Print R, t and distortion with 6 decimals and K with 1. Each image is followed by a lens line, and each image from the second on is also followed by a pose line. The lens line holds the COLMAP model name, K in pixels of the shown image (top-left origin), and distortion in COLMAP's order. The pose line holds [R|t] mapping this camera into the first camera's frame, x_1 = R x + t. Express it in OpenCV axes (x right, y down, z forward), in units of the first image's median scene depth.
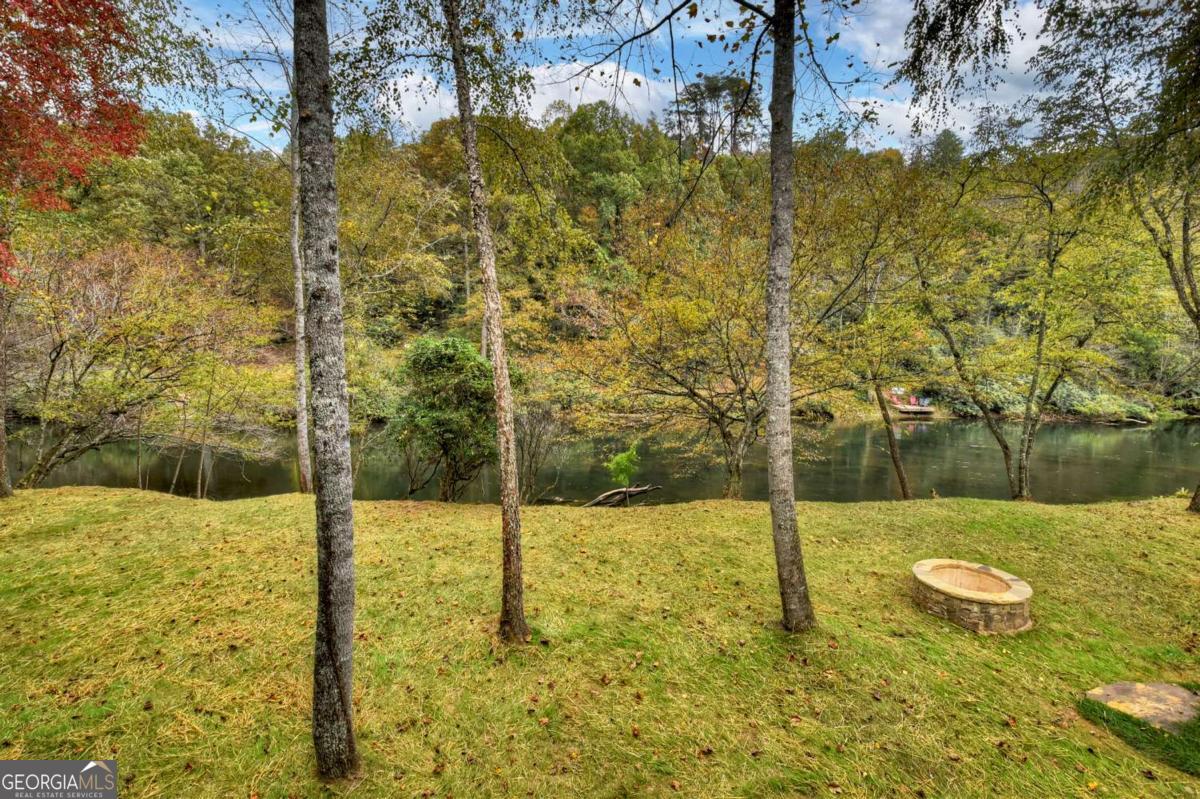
lens RADIAL K [[529.3, 0, 600.9], [0, 529.3, 413.4], [0, 0, 1]] dist [0.000592, -0.015163]
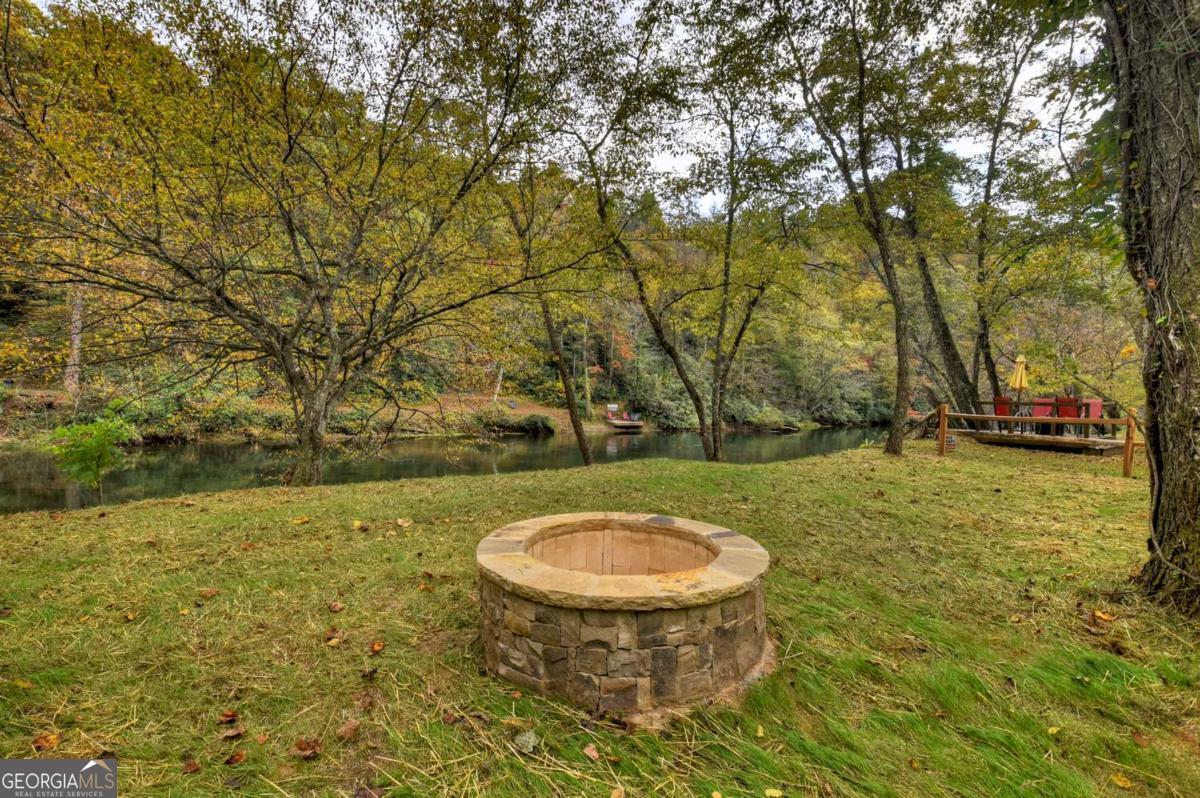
lens RADIAL K [[529.3, 0, 600.9], [0, 529.3, 412.9], [0, 0, 1]] dist [0.000592, -0.015163]
pose [[0.890657, -0.002402, 0.454669, 0.342414], [0.036207, 0.997185, -0.065660, 0.161297], [-0.453231, 0.074943, 0.888237, 0.444830]]
